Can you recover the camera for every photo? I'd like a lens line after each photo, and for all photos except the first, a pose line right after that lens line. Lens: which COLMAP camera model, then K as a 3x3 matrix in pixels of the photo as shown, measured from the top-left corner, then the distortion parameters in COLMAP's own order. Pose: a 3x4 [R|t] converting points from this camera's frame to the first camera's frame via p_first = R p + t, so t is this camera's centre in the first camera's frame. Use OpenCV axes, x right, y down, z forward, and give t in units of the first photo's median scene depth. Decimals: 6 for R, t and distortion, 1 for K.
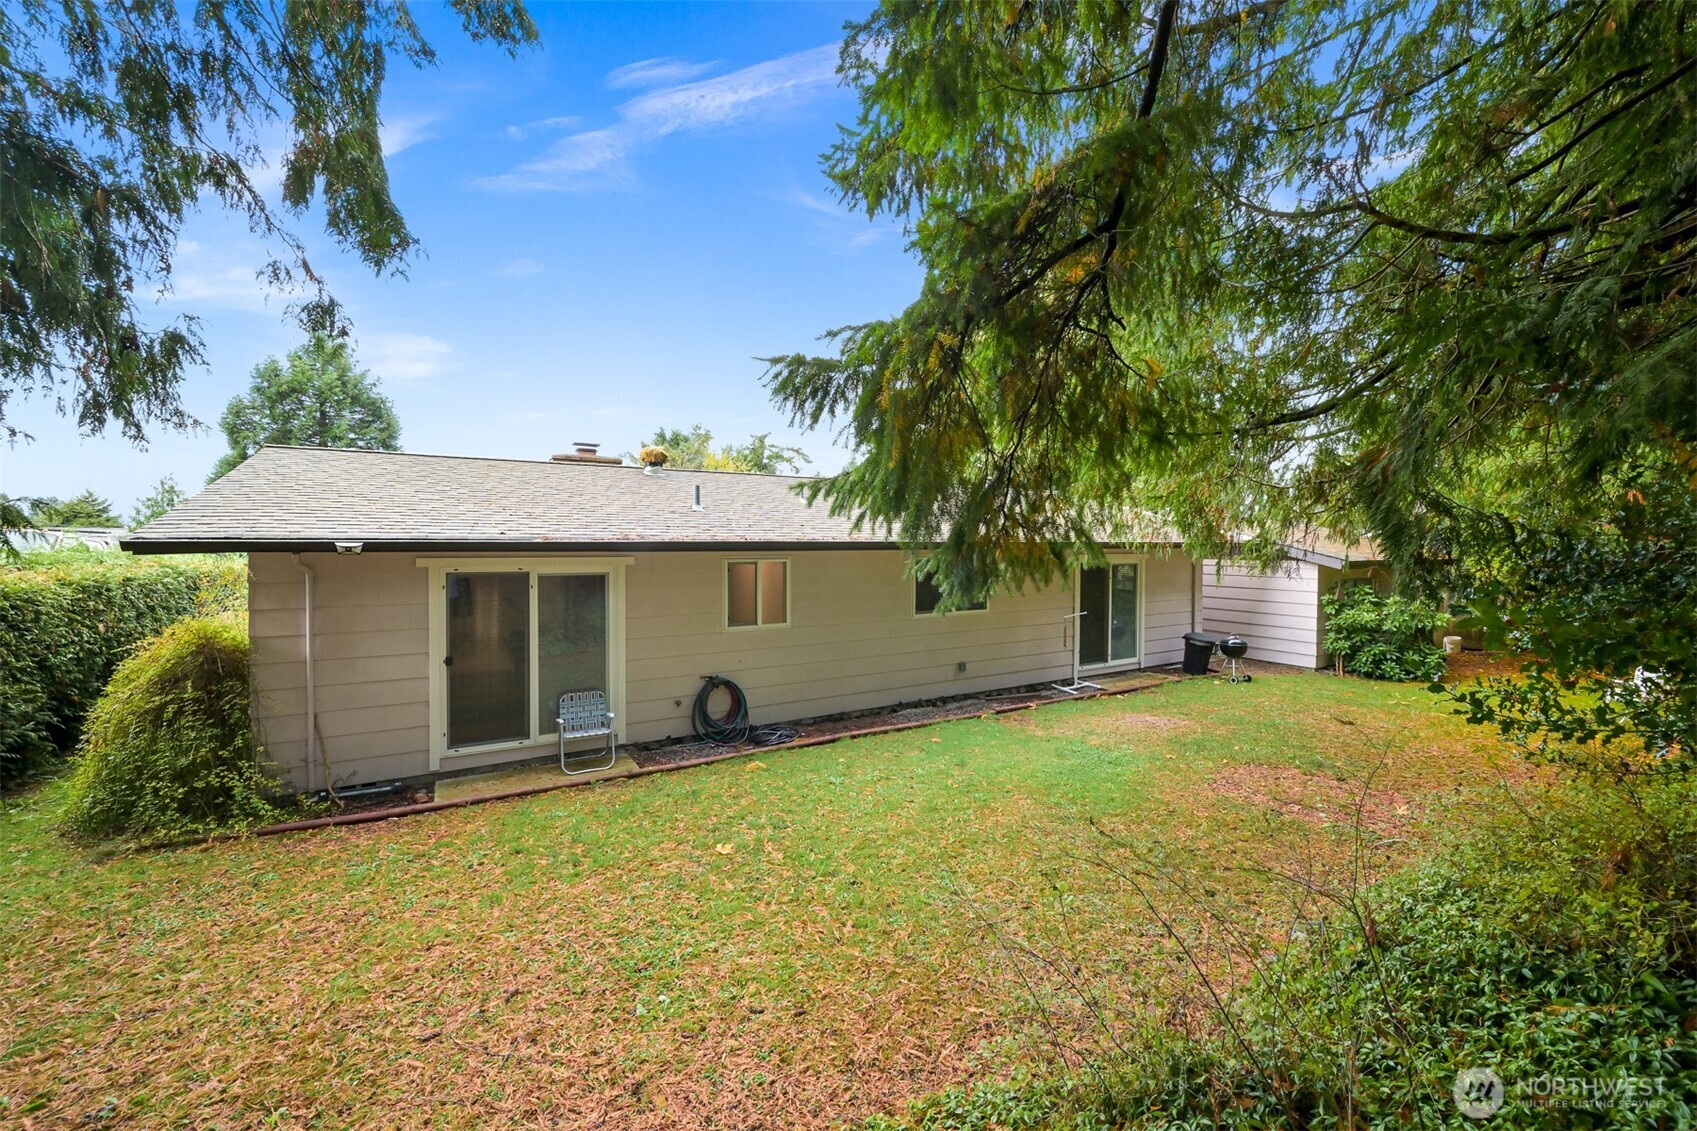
lens RADIAL K [[682.9, 0, 846.5], [0, 682.9, 551.8], [0, 0, 1]] dist [-0.004231, 0.000042]
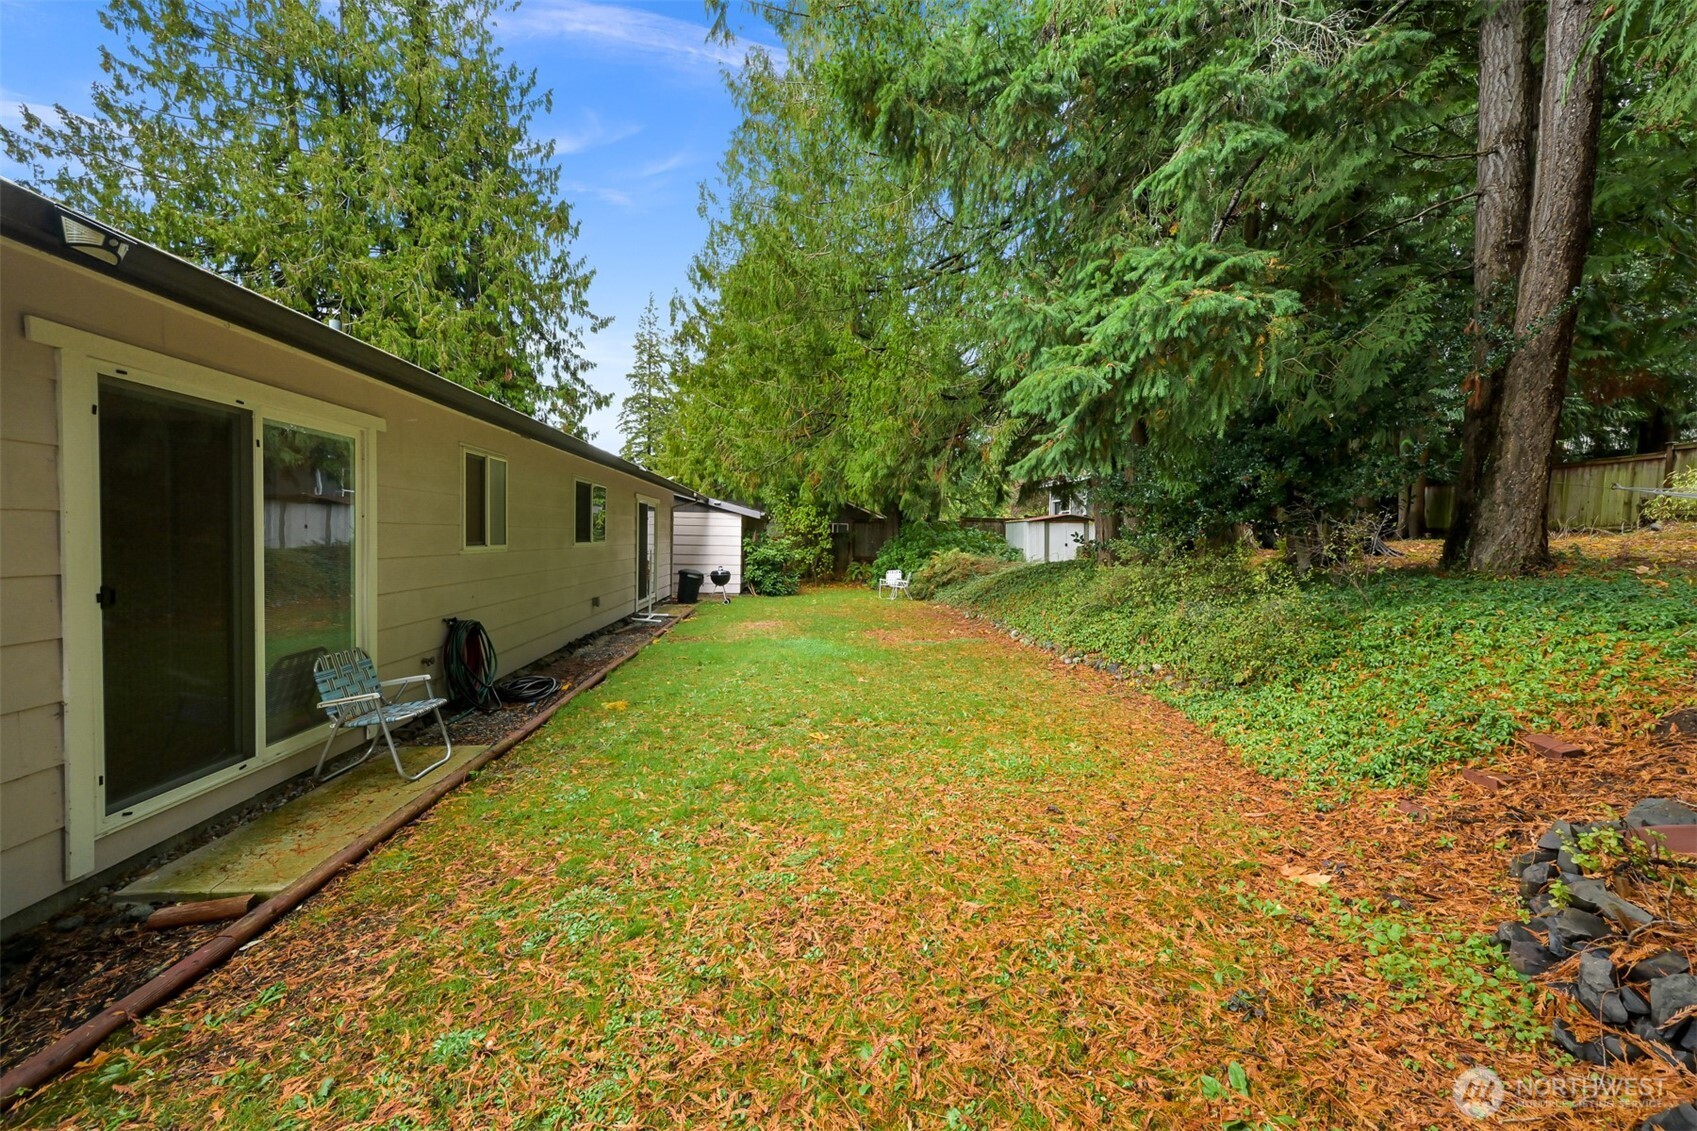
lens RADIAL K [[682.9, 0, 849.0], [0, 682.9, 562.6], [0, 0, 1]] dist [-0.004231, 0.000042]
pose [[0.401962, -0.022745, 0.915374, -0.730553], [-0.000523, 0.999686, 0.025070, 0.122908], [-0.915656, -0.010556, 0.401824, 0.416064]]
